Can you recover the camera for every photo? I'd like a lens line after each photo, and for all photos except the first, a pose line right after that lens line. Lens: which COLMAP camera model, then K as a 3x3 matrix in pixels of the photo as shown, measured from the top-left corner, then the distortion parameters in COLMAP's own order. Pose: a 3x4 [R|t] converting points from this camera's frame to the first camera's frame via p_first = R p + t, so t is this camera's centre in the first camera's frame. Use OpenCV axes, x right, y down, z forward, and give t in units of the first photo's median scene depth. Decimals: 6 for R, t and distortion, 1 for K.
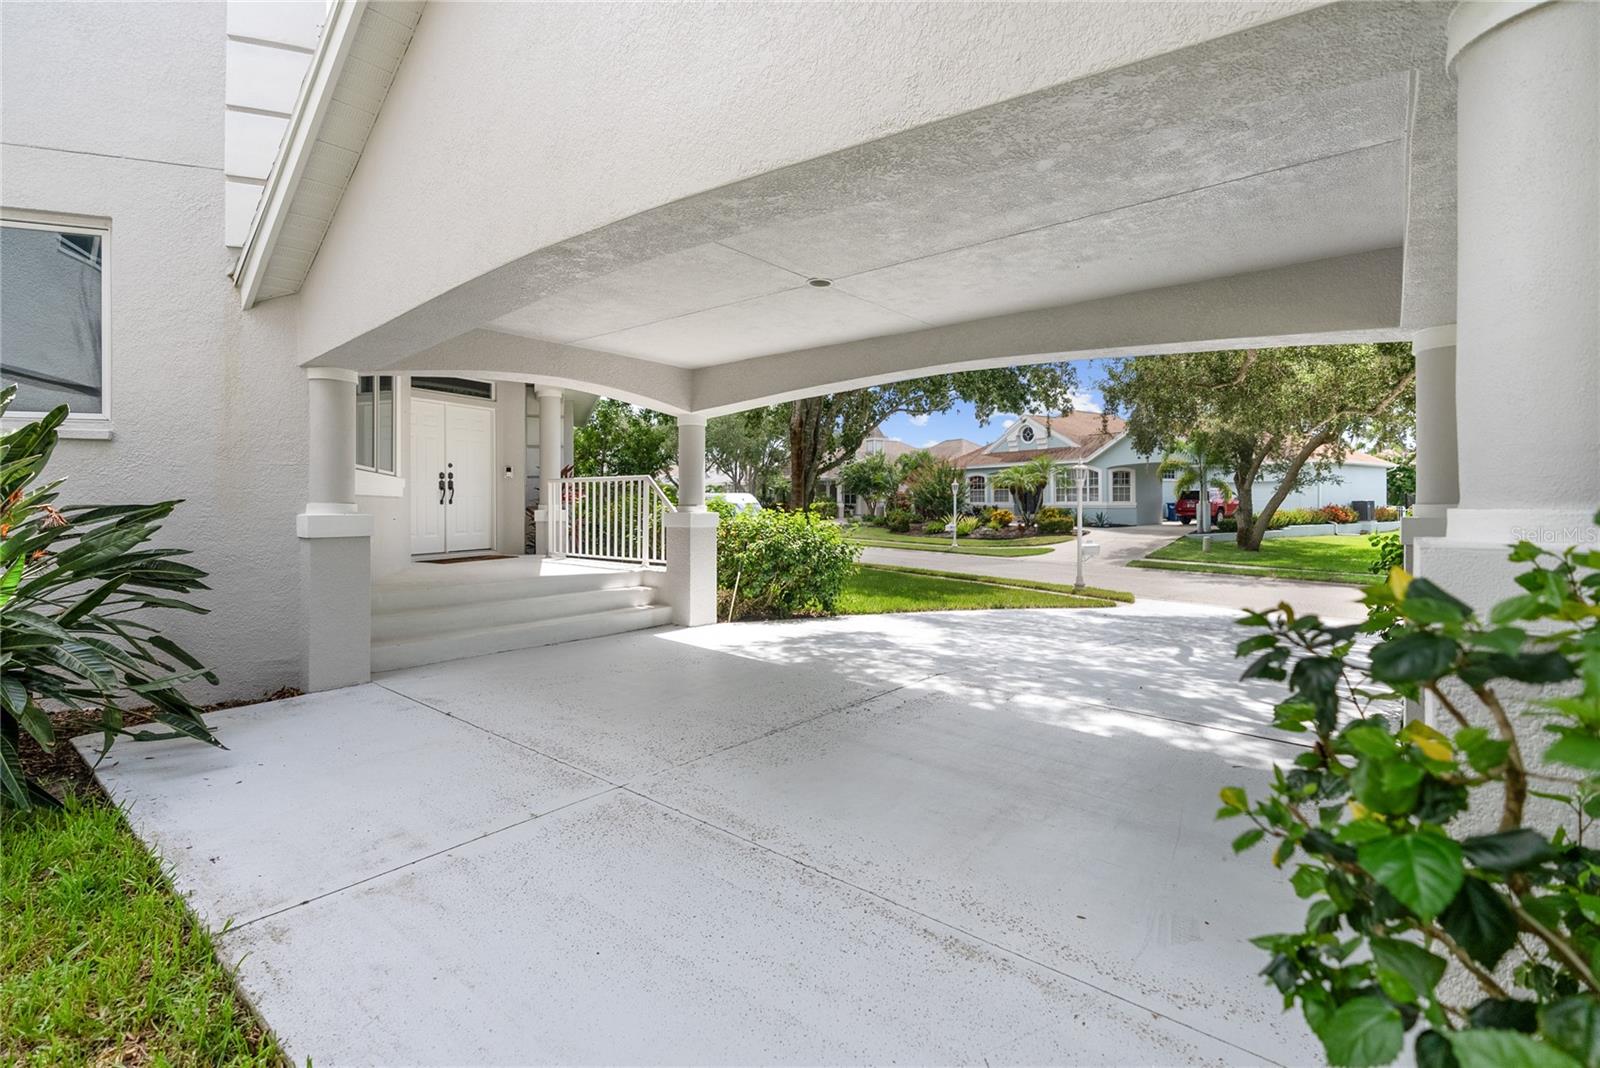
lens RADIAL K [[727.6, 0, 802.5], [0, 727.6, 530.4], [0, 0, 1]] dist [-0.000205, -0.000078]
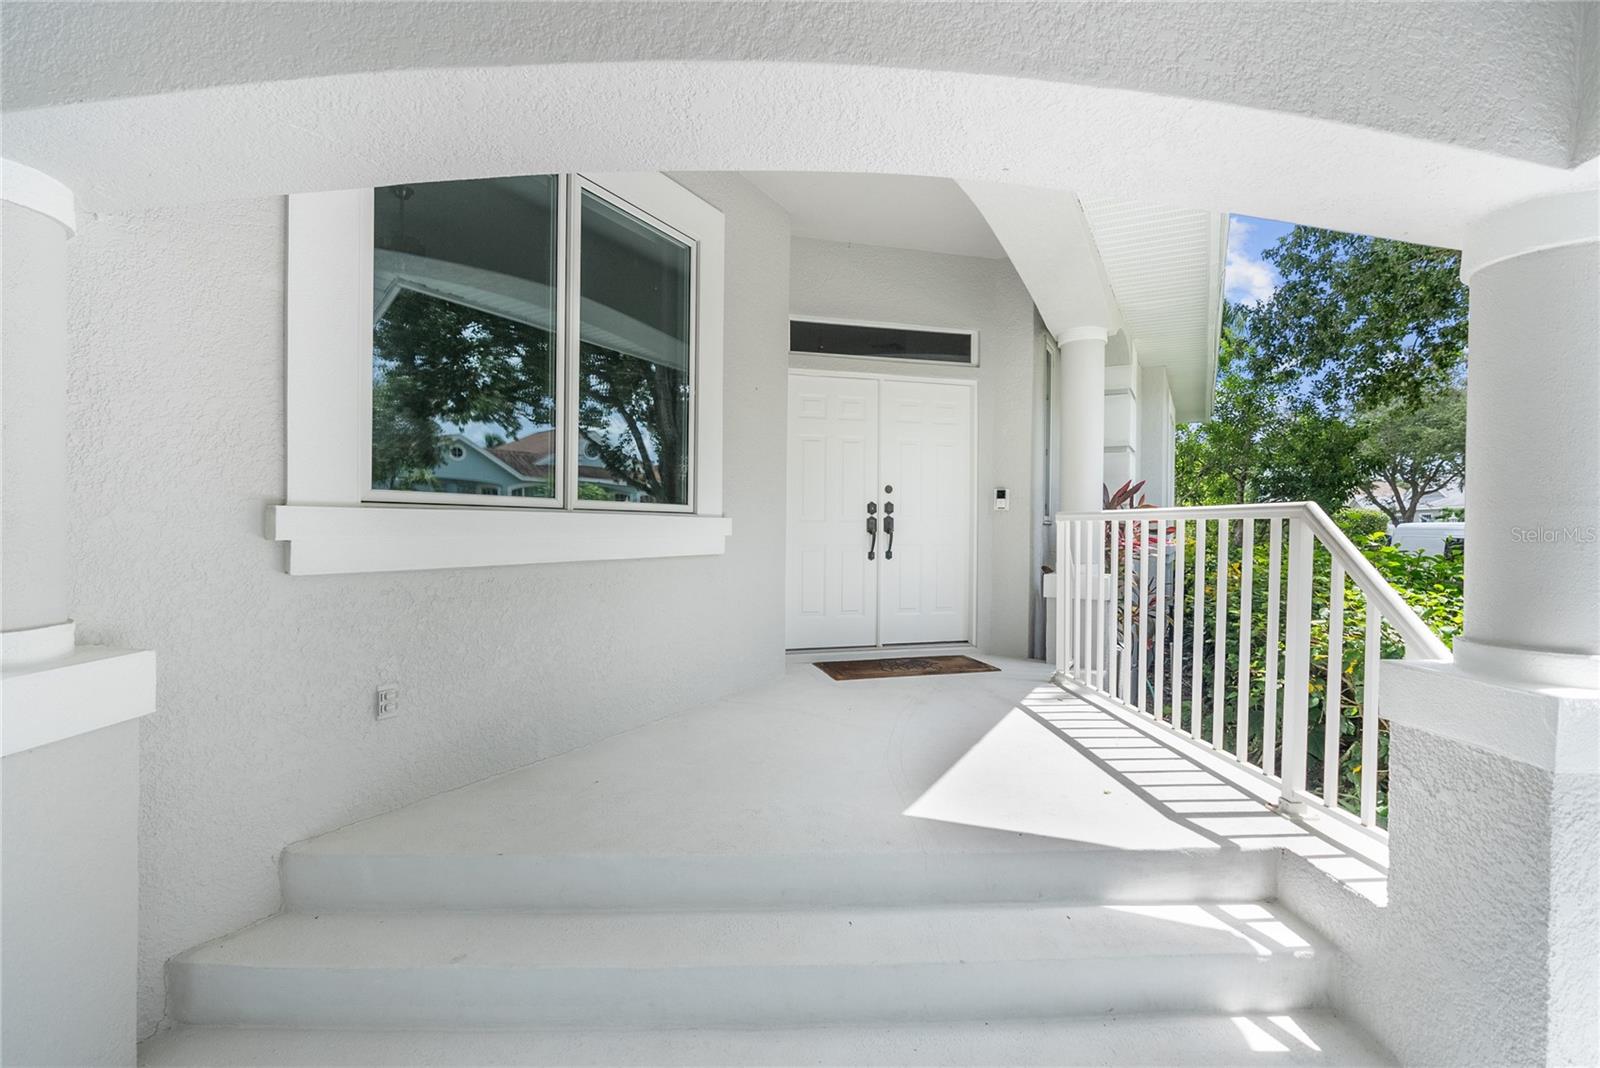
lens RADIAL K [[727.6, 0, 802.5], [0, 727.6, 530.4], [0, 0, 1]] dist [-0.000205, -0.000078]
pose [[0.666088, 0.012266, -0.745772, -0.116633], [-0.037662, 0.999142, -0.017204, -0.046107], [0.744922, 0.039547, 0.665979, 0.585202]]
